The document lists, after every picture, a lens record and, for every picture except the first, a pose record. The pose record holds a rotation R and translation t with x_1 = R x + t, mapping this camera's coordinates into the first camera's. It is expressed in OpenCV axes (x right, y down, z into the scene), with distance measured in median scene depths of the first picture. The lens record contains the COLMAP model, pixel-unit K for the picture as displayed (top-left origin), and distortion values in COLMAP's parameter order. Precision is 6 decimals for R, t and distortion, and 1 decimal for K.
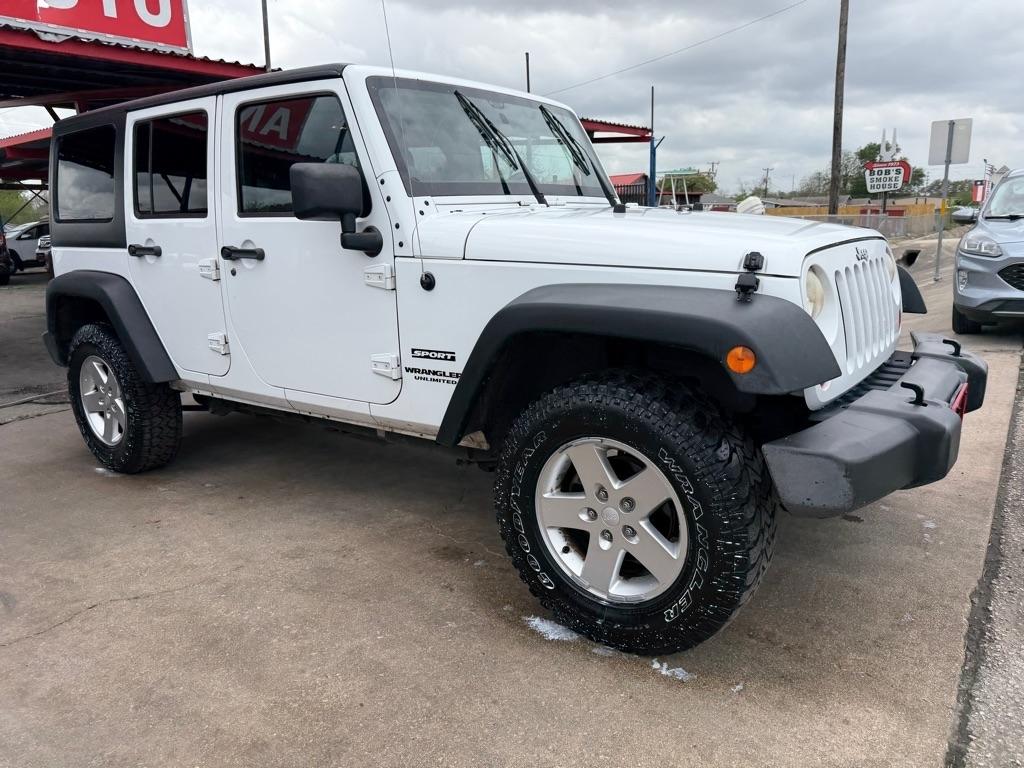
lens RADIAL K [[729.0, 0, 514.9], [0, 729.0, 381.3], [0, 0, 1]] dist [0.023172, -0.030536]
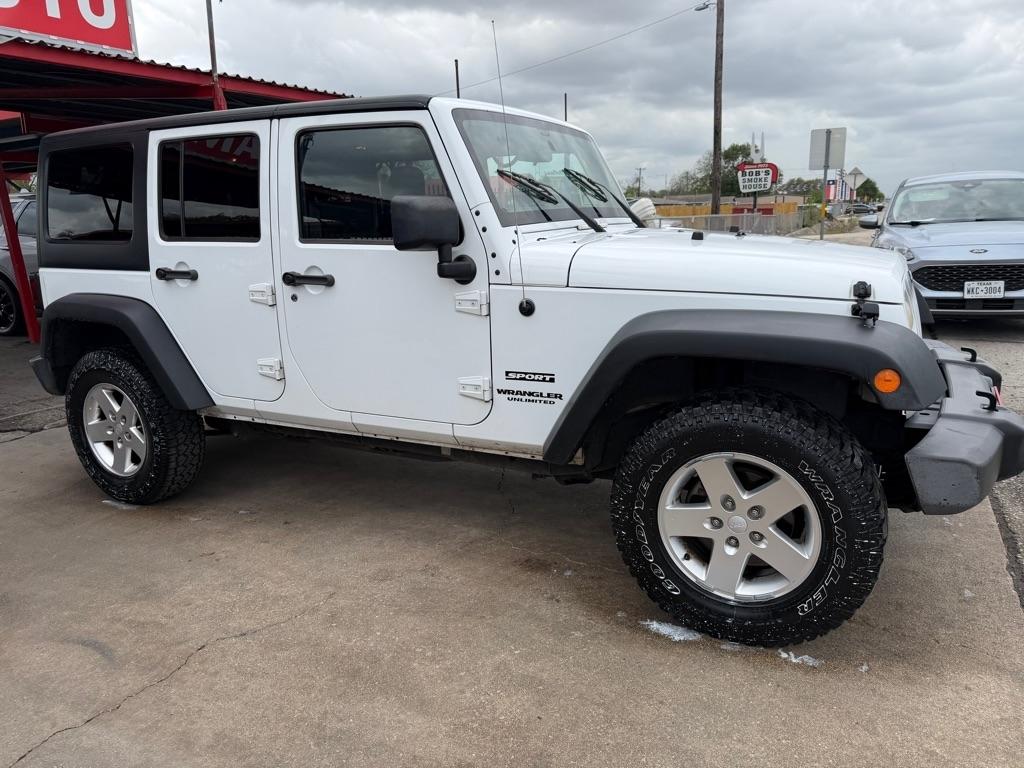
lens RADIAL K [[729.0, 0, 508.2], [0, 729.0, 375.5], [0, 0, 1]] dist [0.023172, -0.030536]
pose [[0.988271, -0.034726, 0.148708, -0.288914], [0.035210, 0.999380, -0.000622, -0.037900], [-0.148594, 0.005851, 0.988881, -0.028064]]
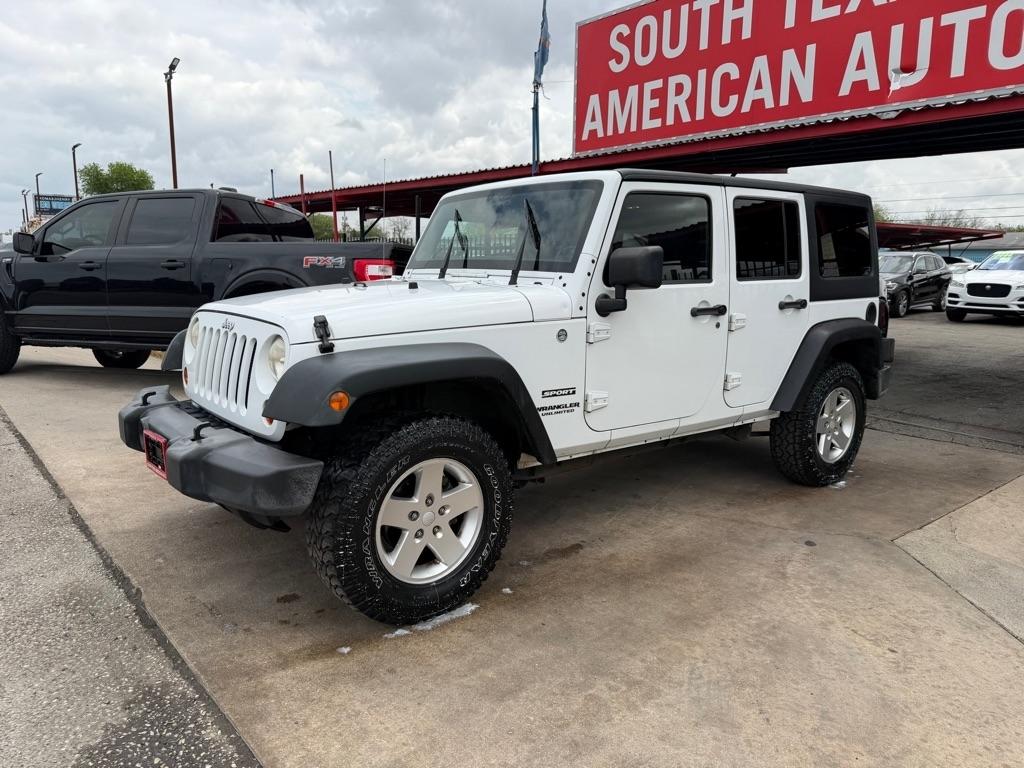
lens RADIAL K [[729.3, 0, 510.4], [0, 729.3, 389.2], [0, 0, 1]] dist [0.042568, -0.060116]
pose [[-0.253726, 0.190970, -0.948237, 1.453744], [-0.214062, 0.944924, 0.247581, -0.449562], [0.943292, 0.265800, -0.198873, 1.600617]]
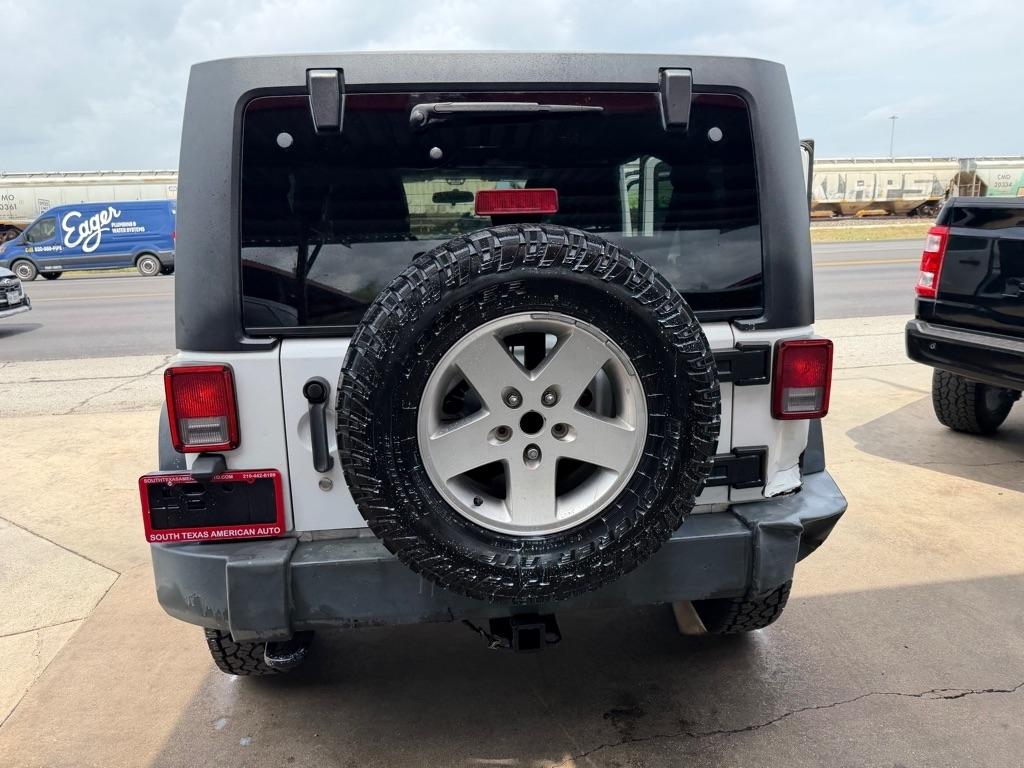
lens RADIAL K [[729.3, 0, 514.0], [0, 729.3, 386.2], [0, 0, 1]] dist [0.042568, -0.060116]
pose [[-0.681609, -0.112128, 0.723074, -1.333288], [0.200522, 0.921735, 0.331958, -0.540082], [-0.703704, 0.371258, -0.605779, 2.258918]]
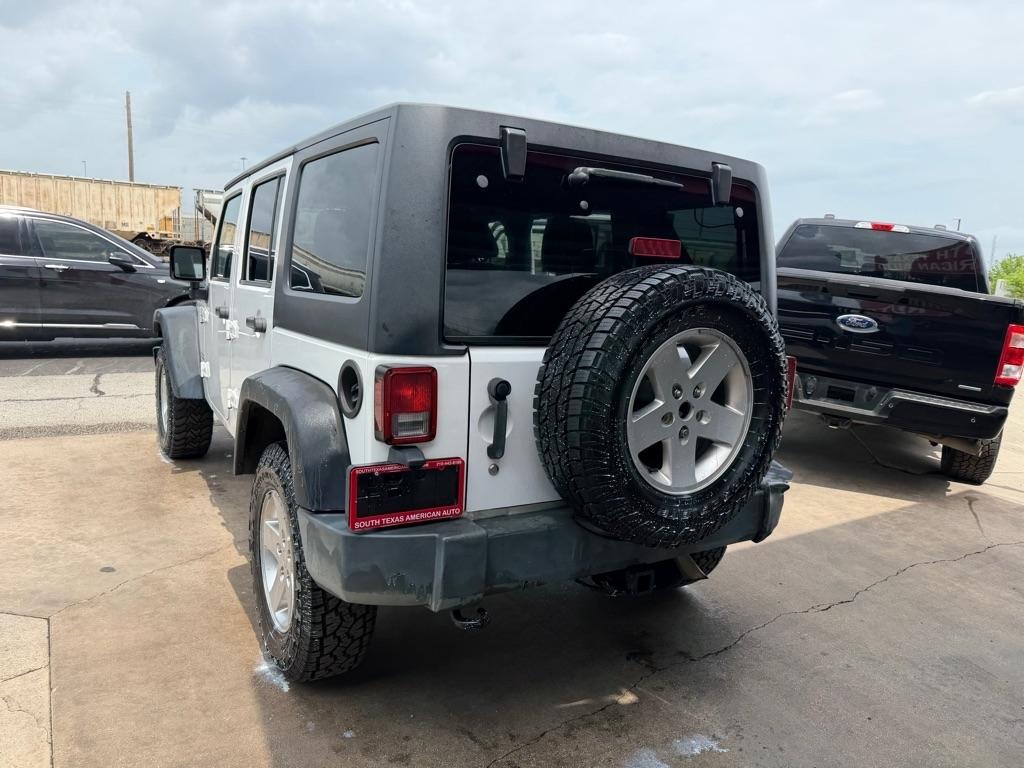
lens RADIAL K [[729.3, 0, 511.0], [0, 729.3, 383.4], [0, 0, 1]] dist [0.042568, -0.060116]
pose [[-0.925209, -0.074283, 0.372116, -1.040958], [0.059528, 0.940096, 0.335673, -0.622556], [-0.374759, 0.332719, -0.865363, 2.659073]]
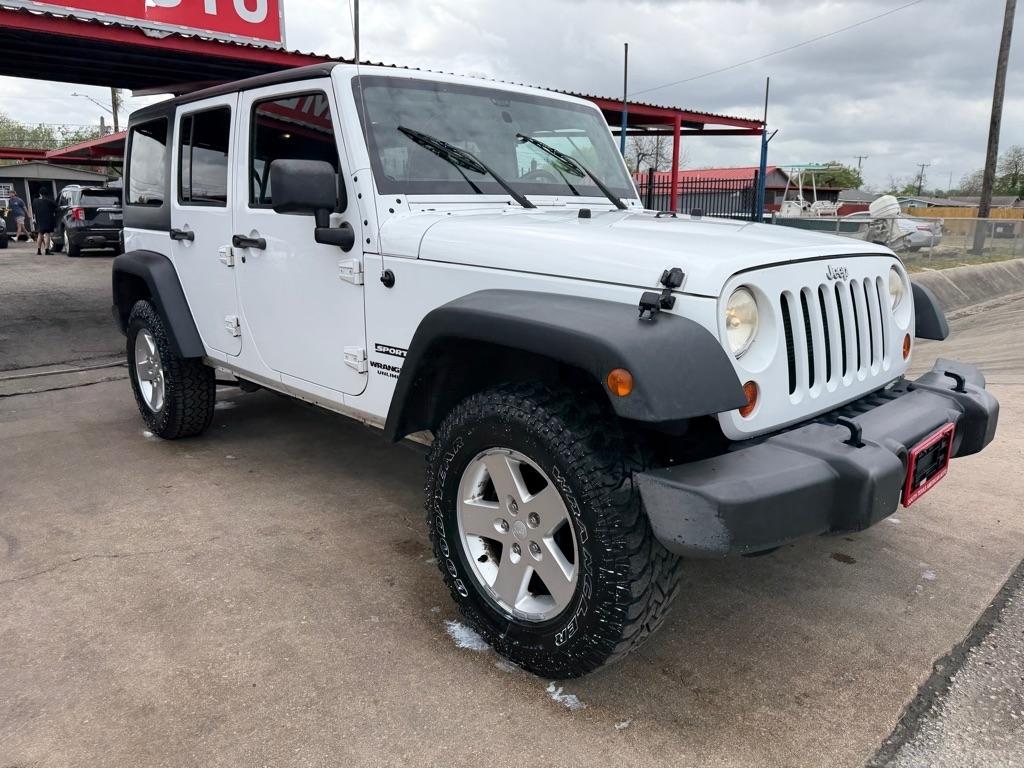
lens RADIAL K [[729.0, 0, 504.1], [0, 729.0, 373.4], [0, 0, 1]] dist [0.023172, -0.030536]
pose [[0.982457, 0.071709, -0.172152, 0.210326], [-0.070892, 0.997424, 0.010896, -0.026763], [0.172490, 0.001499, 0.985010, 0.026655]]
